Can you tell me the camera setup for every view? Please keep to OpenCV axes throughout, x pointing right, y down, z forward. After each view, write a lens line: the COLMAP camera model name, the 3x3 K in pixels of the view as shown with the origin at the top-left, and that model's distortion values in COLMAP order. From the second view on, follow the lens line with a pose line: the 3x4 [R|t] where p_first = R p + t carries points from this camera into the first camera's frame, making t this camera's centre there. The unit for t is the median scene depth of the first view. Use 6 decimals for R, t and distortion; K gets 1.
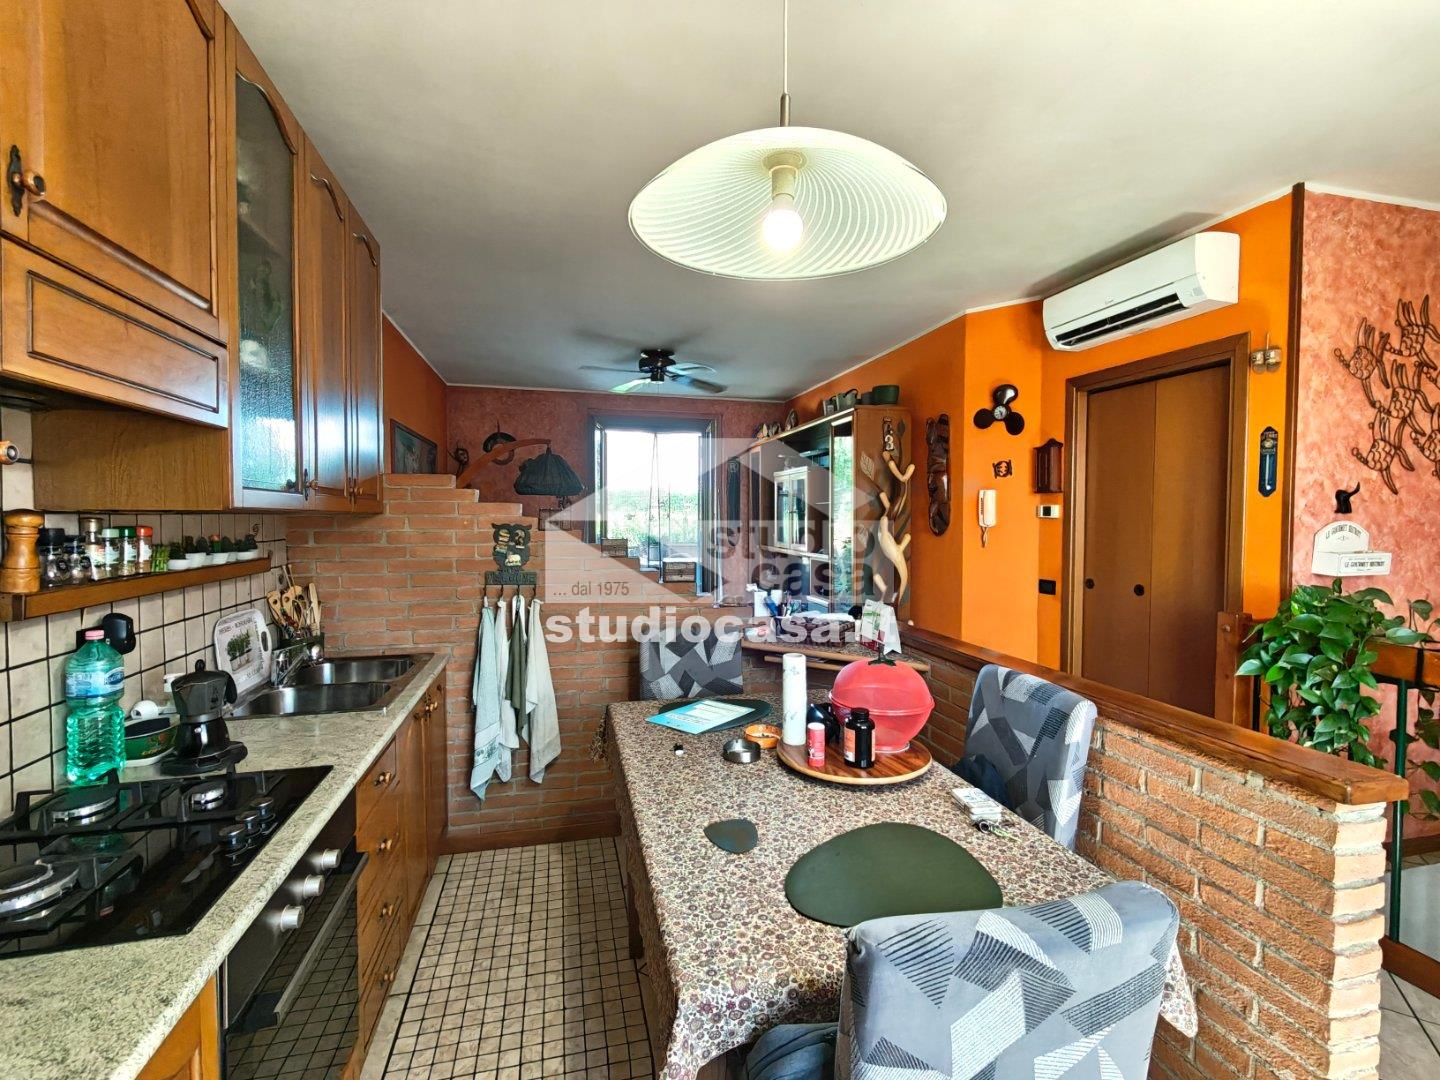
lens RADIAL K [[645.4, 0, 722.5], [0, 645.4, 536.8], [0, 0, 1]] dist [-0.007718, 0.000321]
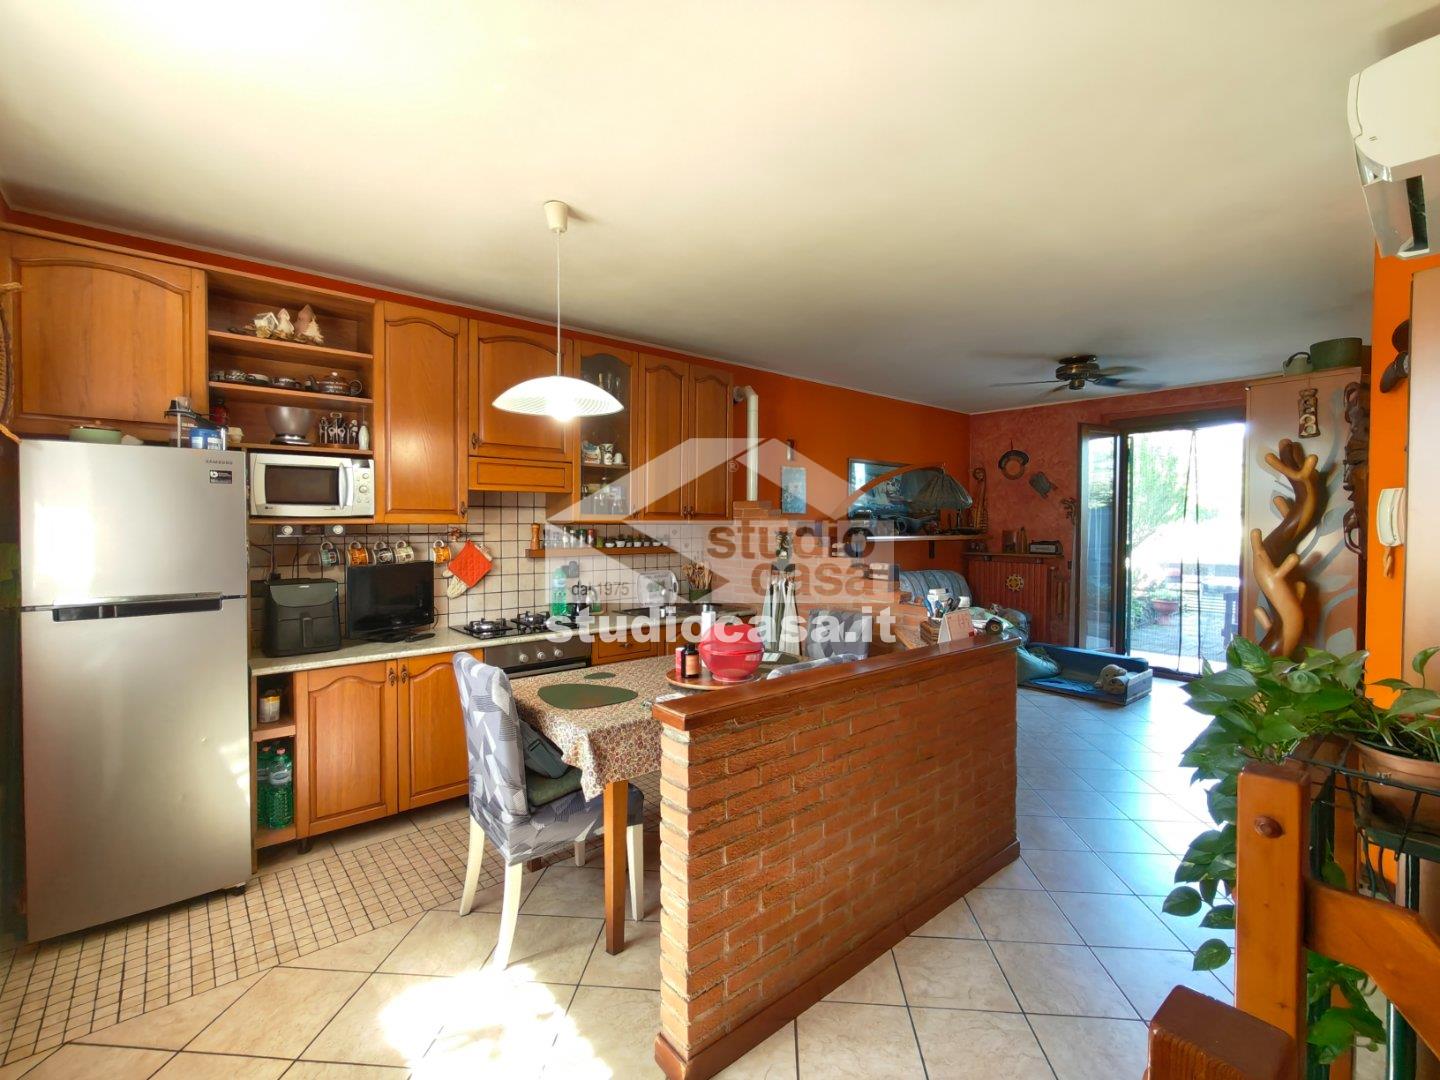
lens RADIAL K [[645.4, 0, 726.8], [0, 645.4, 534.5], [0, 0, 1]] dist [-0.007718, 0.000321]
pose [[0.450341, 0.016038, -0.892713, 1.647323], [-0.032939, 0.999456, 0.001339, -0.016538], [0.892249, 0.028802, 0.450624, 0.313310]]
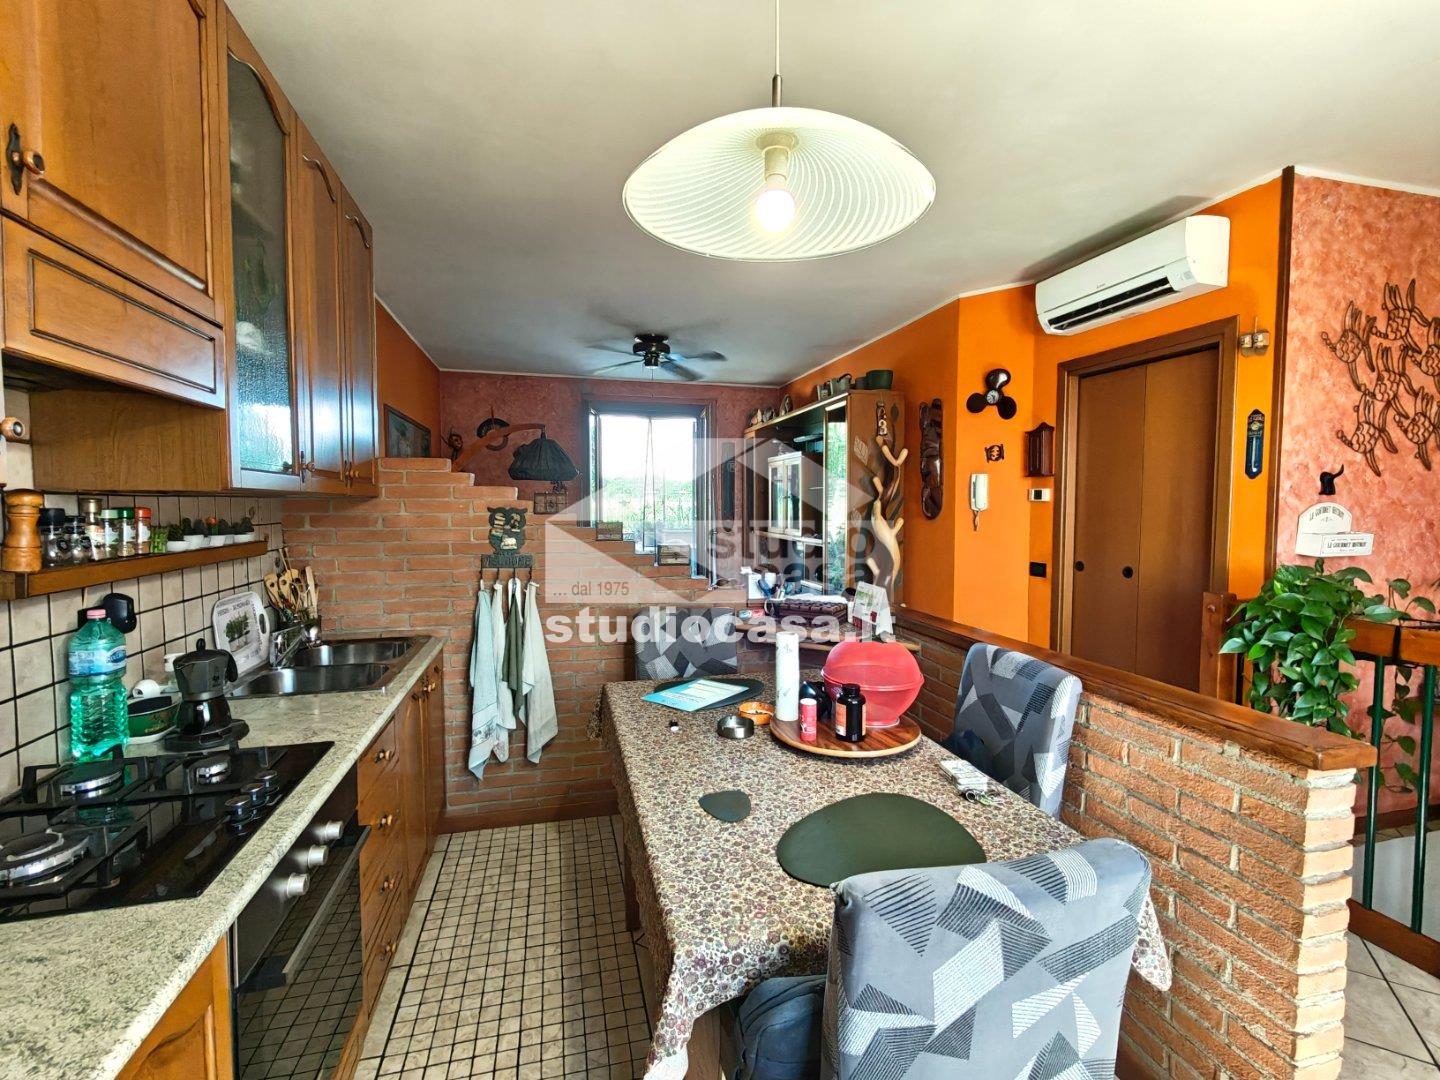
lens RADIAL K [[645.4, 0, 721.4], [0, 645.4, 536.8], [0, 0, 1]] dist [-0.007718, 0.000321]
pose [[0.999980, -0.000778, 0.006242, 0.001206], [0.000655, 0.999807, 0.019658, 0.010726], [-0.006256, -0.019653, 0.999787, -0.014373]]
